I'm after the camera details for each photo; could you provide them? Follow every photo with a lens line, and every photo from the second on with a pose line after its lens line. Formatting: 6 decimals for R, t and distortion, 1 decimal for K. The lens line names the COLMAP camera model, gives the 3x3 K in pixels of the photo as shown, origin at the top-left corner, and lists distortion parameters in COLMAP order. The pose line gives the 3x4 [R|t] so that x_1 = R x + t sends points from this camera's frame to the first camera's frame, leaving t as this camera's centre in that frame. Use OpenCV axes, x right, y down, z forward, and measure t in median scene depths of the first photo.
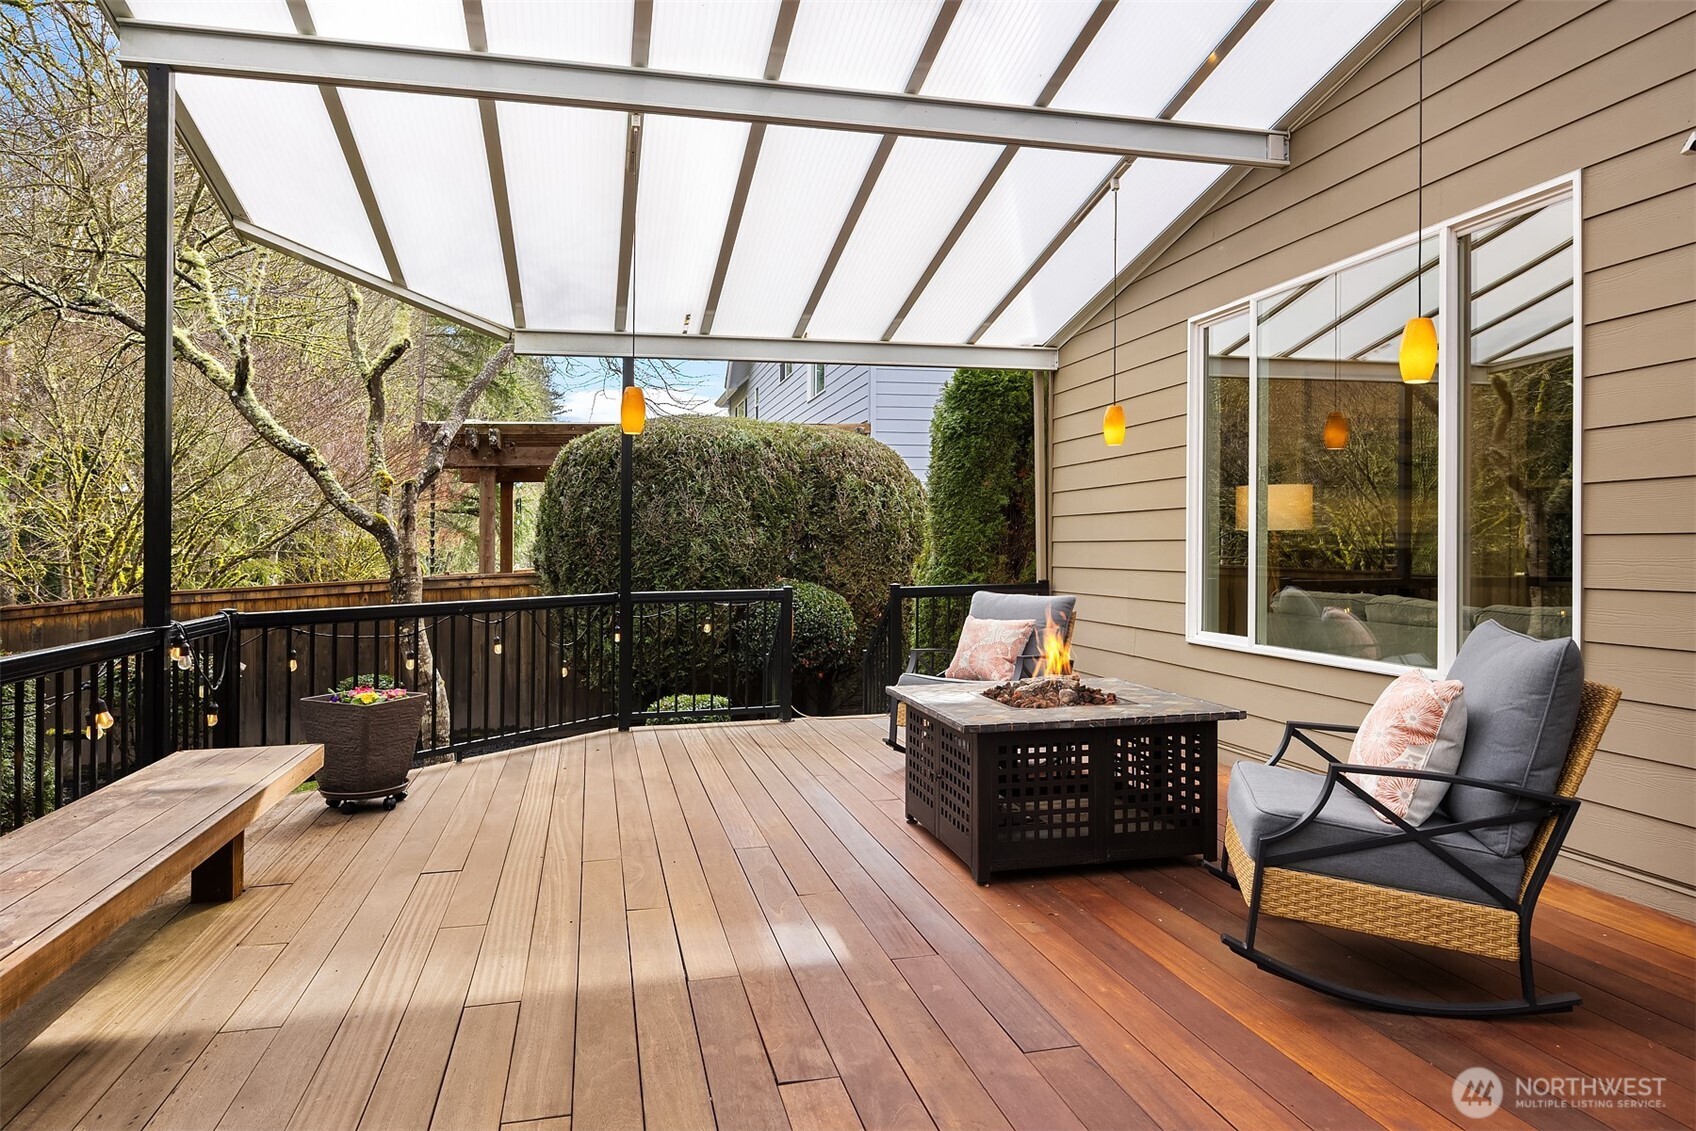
lens RADIAL K [[1060.4, 0, 839.0], [0, 1060.4, 552.2], [0, 0, 1]] dist [-0.005108, 0.004159]
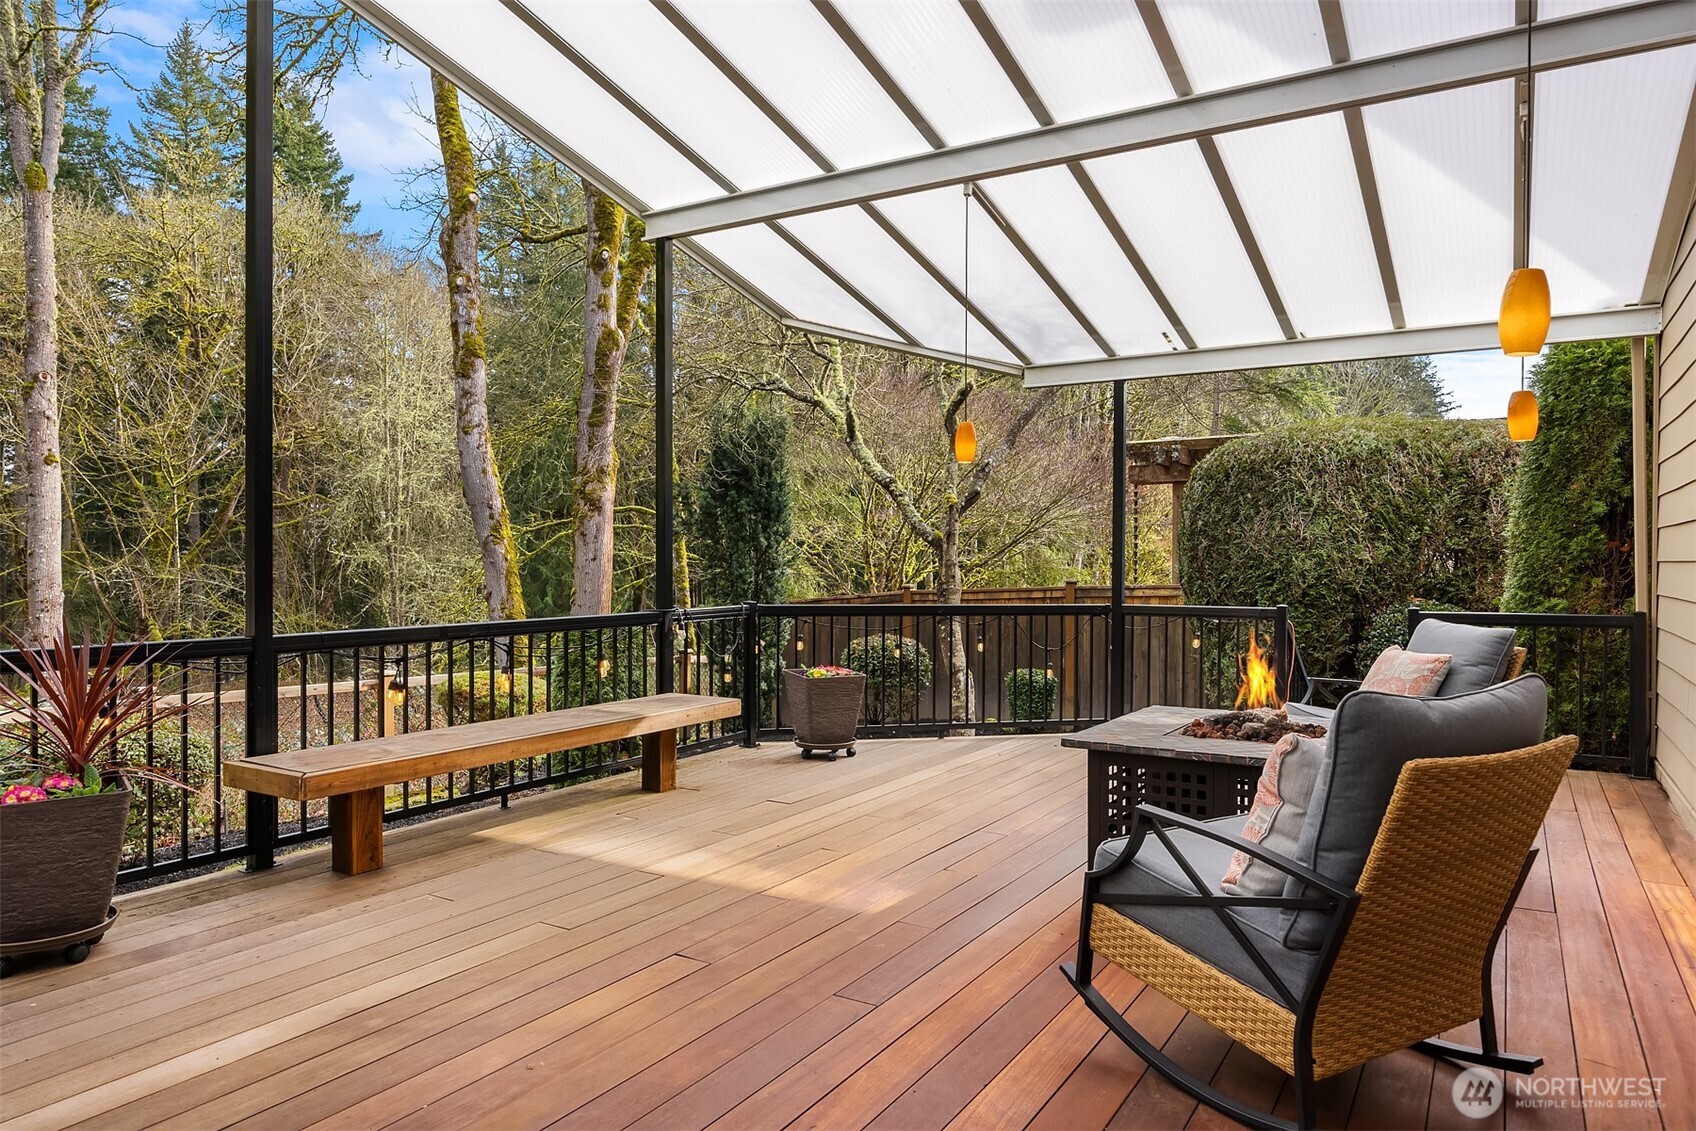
lens RADIAL K [[1060.4, 0, 834.7], [0, 1060.4, 567.3], [0, 0, 1]] dist [-0.005108, 0.004159]
pose [[0.708426, 0.018158, -0.705551, 0.347504], [-0.015335, 0.999829, 0.010335, -0.005042], [0.705618, 0.003498, 0.708584, 0.057725]]
